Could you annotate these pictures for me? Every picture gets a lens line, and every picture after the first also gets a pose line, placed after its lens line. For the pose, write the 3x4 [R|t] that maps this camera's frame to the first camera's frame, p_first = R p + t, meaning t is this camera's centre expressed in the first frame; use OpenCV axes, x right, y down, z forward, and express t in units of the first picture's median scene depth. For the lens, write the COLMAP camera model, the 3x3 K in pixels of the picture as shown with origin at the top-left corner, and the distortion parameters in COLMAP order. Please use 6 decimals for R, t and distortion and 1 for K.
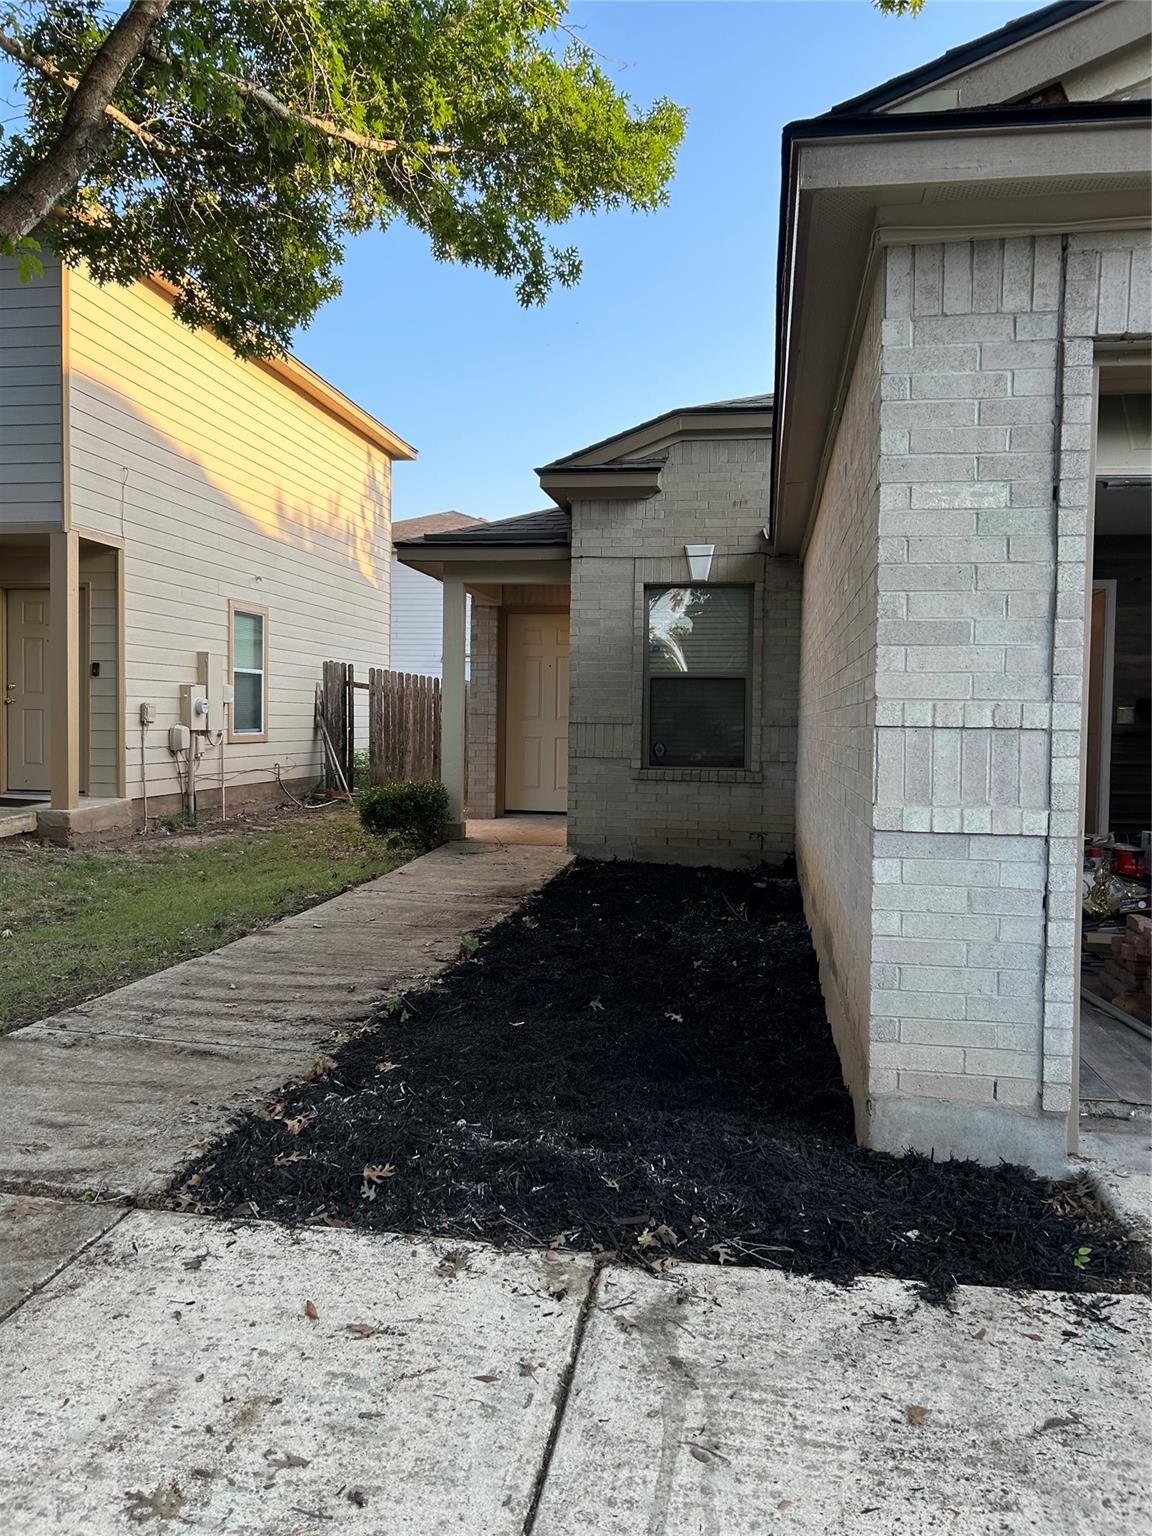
lens RADIAL K [[1157.7, 0, 580.4], [0, 1157.7, 766.0], [0, 0, 1]] dist [0.056309, -0.064126]
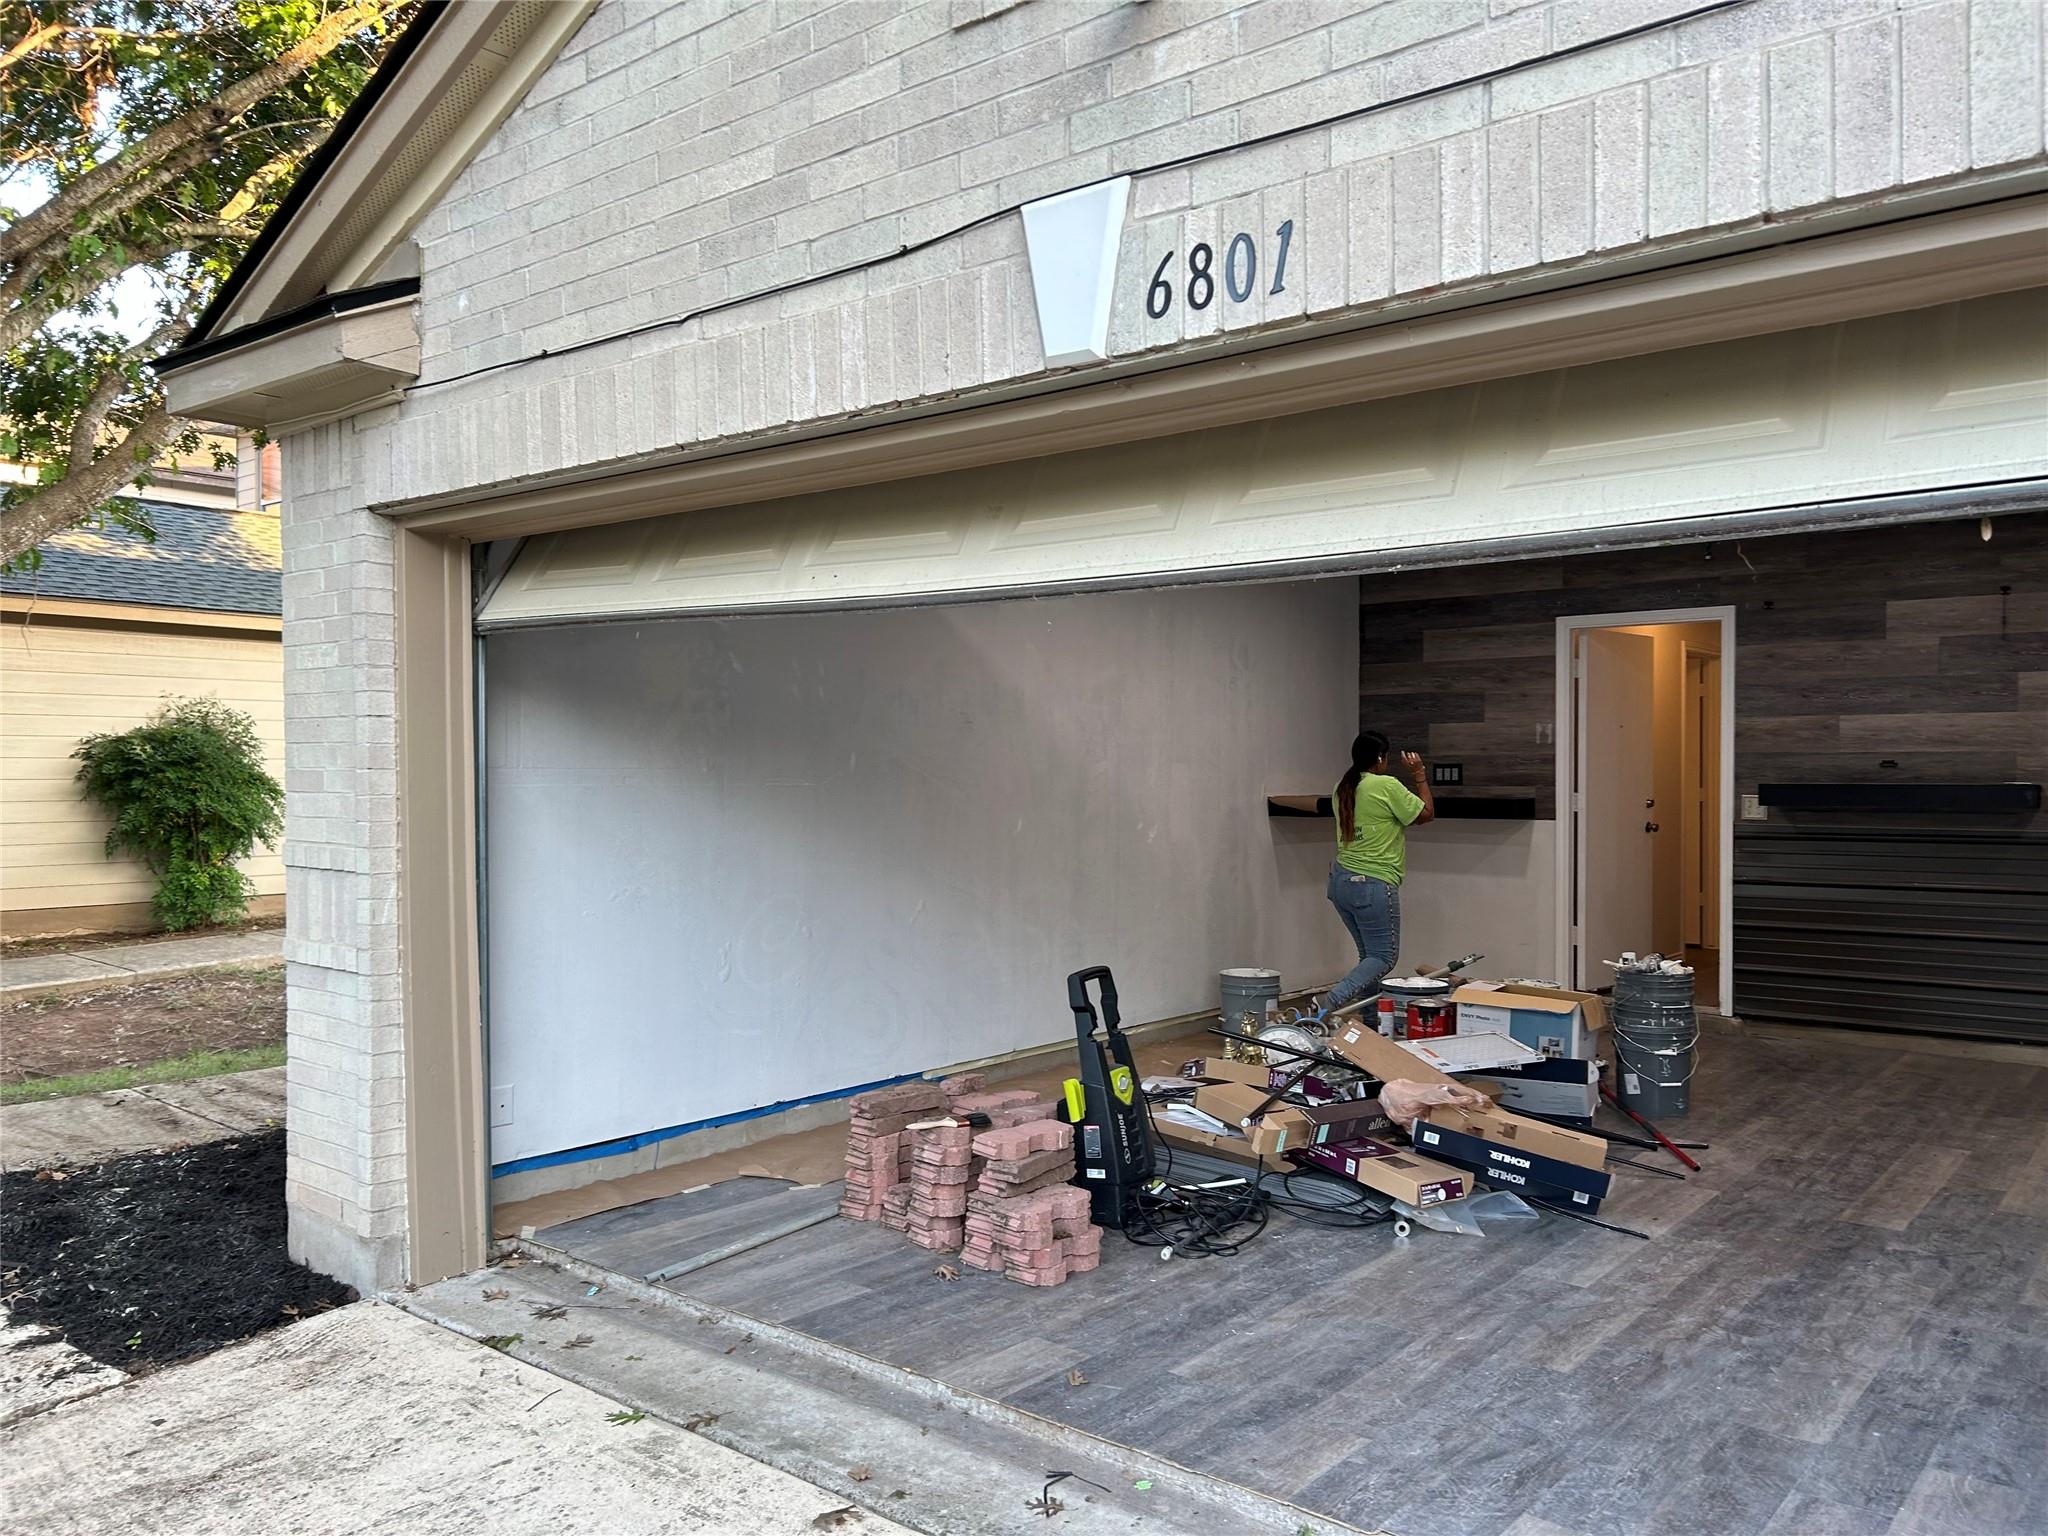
lens RADIAL K [[1543.5, 0, 1022.8], [0, 1543.5, 781.1], [0, 0, 1]] dist [0.056309, -0.064126]
pose [[0.864285, -0.006983, -0.502955, 1.492034], [-0.010893, 0.999409, -0.032594, -0.067629], [0.502885, 0.033650, 0.863698, 0.069085]]
